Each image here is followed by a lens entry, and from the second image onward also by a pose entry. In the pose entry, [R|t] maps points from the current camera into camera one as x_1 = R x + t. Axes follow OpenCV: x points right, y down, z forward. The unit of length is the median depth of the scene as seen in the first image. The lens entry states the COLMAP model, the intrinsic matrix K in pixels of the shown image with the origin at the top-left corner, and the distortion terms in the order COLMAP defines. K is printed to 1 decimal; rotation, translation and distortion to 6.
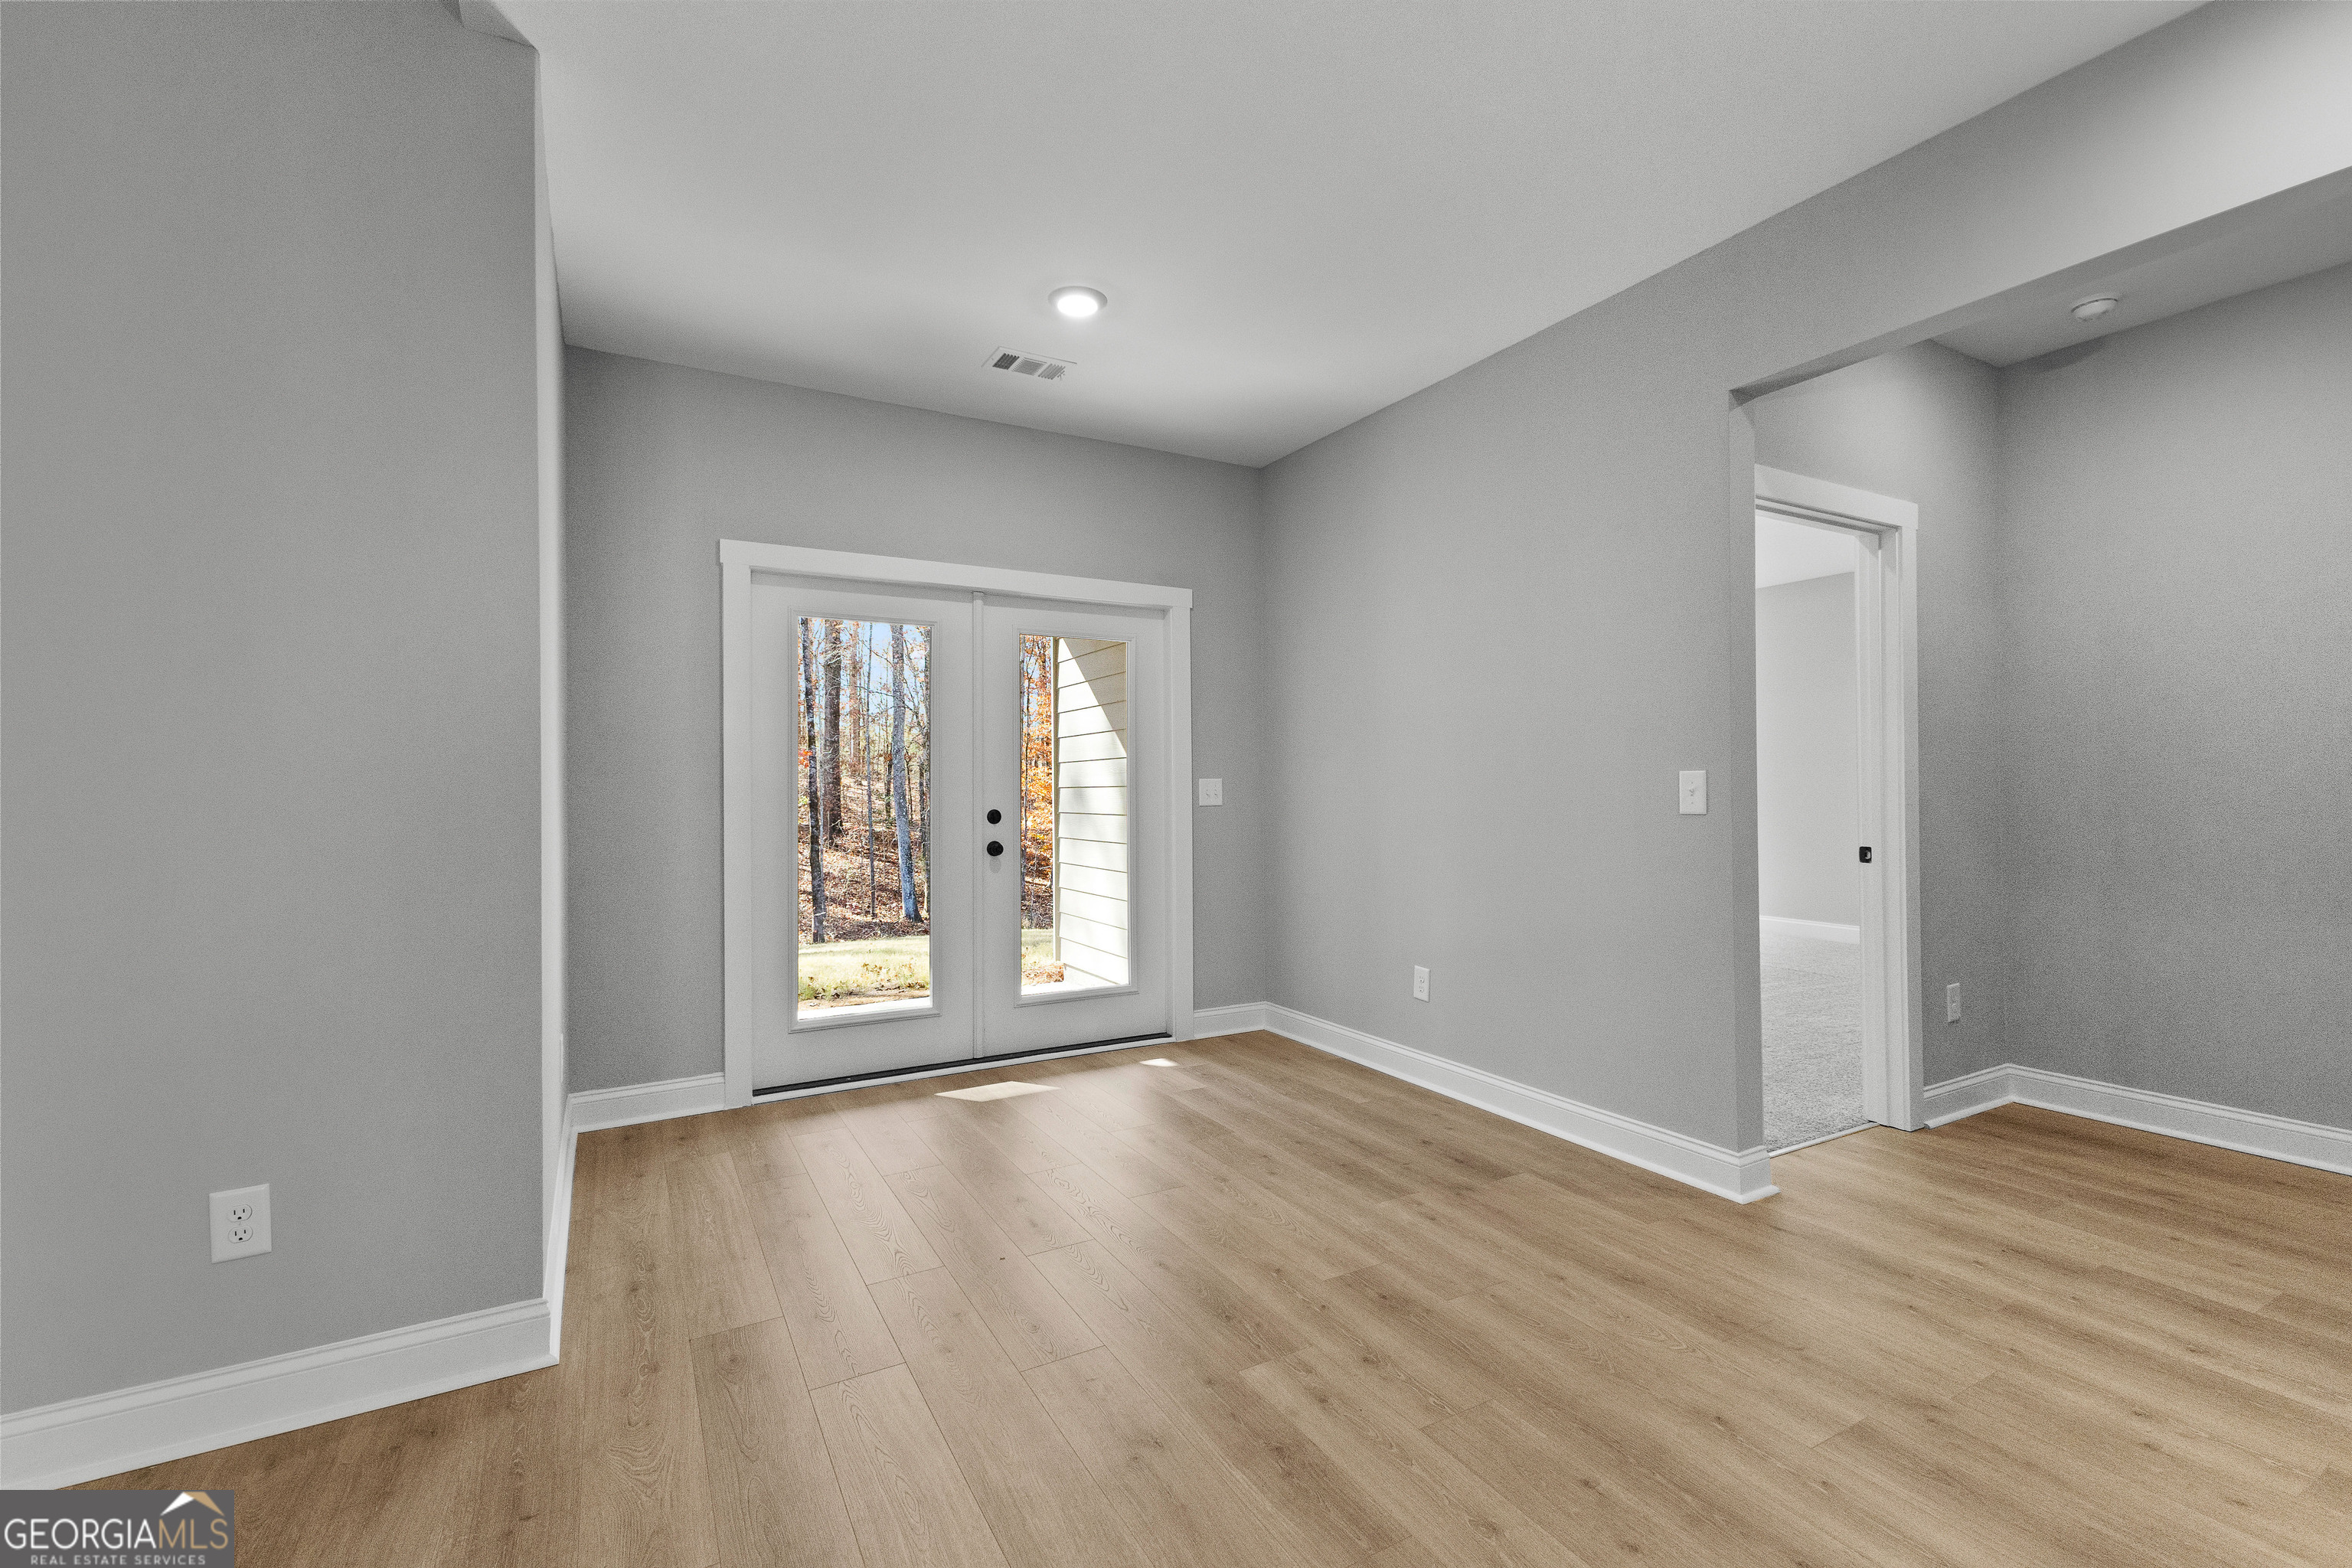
lens RADIAL K [[1012.0, 0, 1189.0], [0, 1012.0, 783.3], [0, 0, 1]] dist [0.000310, -0.000118]
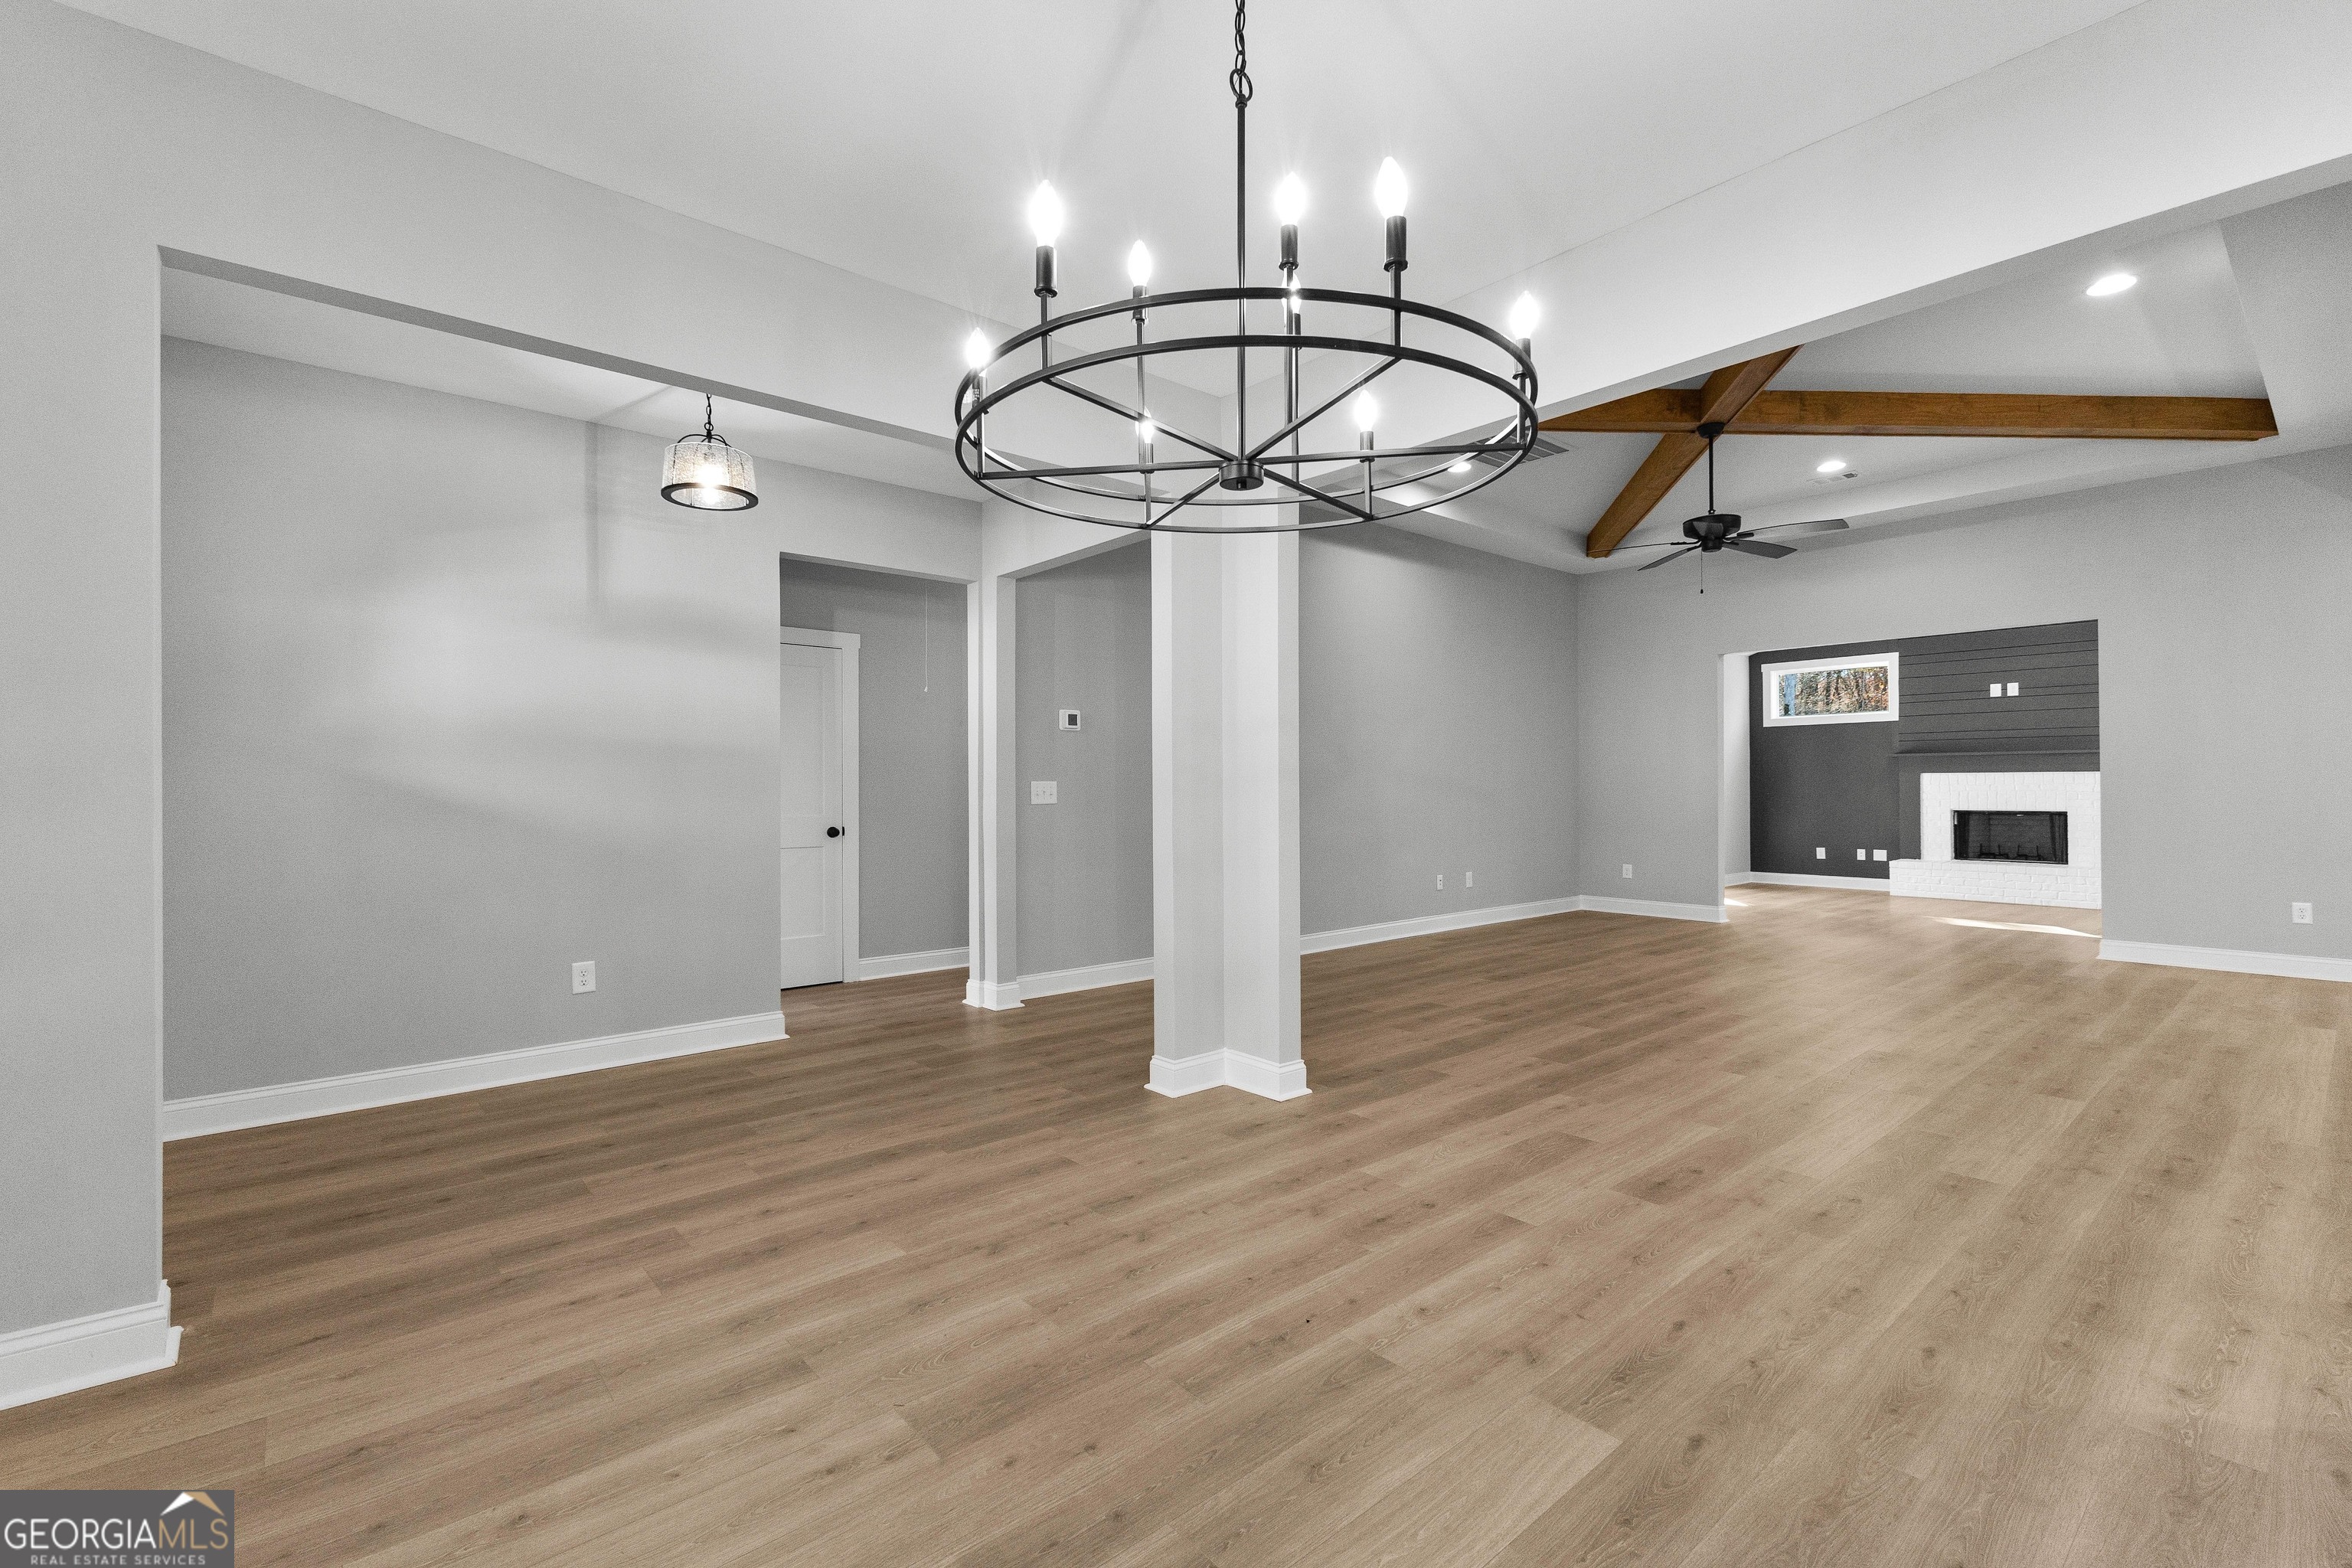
lens RADIAL K [[1015.3, 0, 1179.8], [0, 1015.3, 782.2], [0, 0, 1]] dist [0.011989, -0.000831]
pose [[0.181094, 0.001992, -0.983464, 0.695845], [0.008220, 0.999960, 0.003539, -0.015146], [0.983431, -0.008725, 0.181070, -1.311298]]
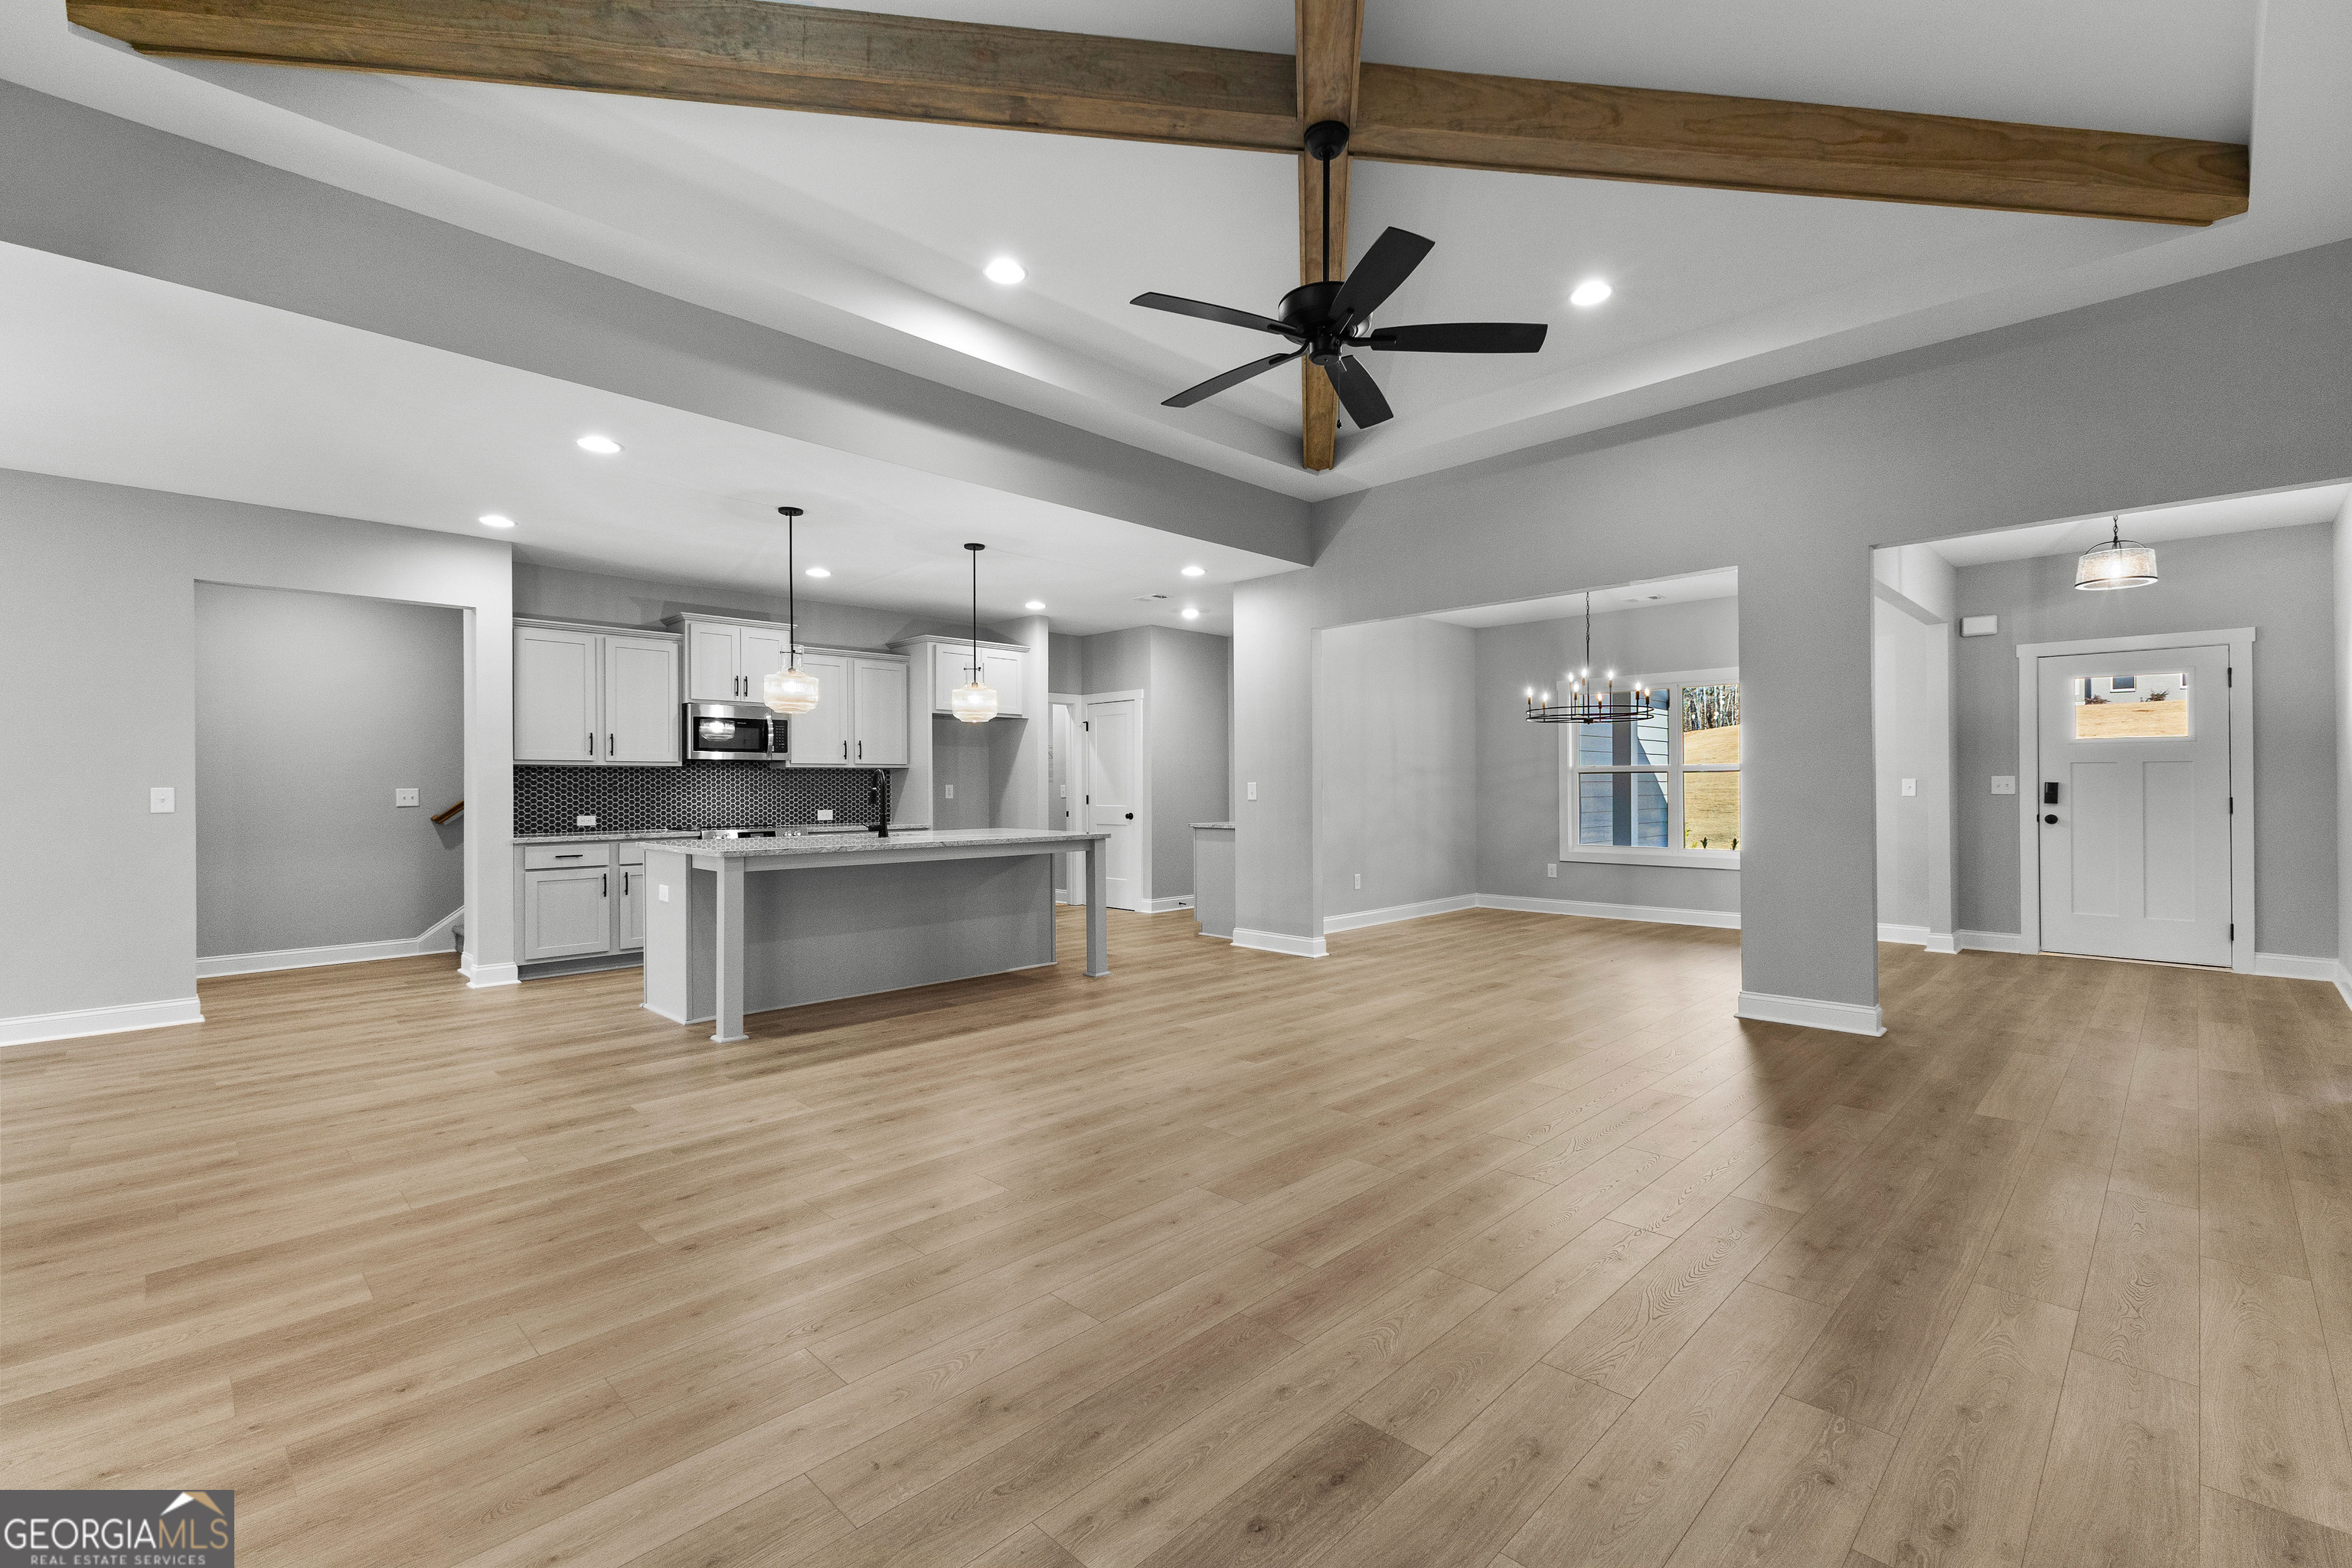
lens RADIAL K [[1017.0, 0, 1181.4], [0, 1017.0, 778.4], [0, 0, 1]] dist [0.009486, -0.000364]
pose [[-0.264613, 0.015656, 0.964228, -1.082135], [0.002403, 0.999876, -0.015576, 0.002785], [-0.964352, -0.001805, -0.264617, -0.144001]]
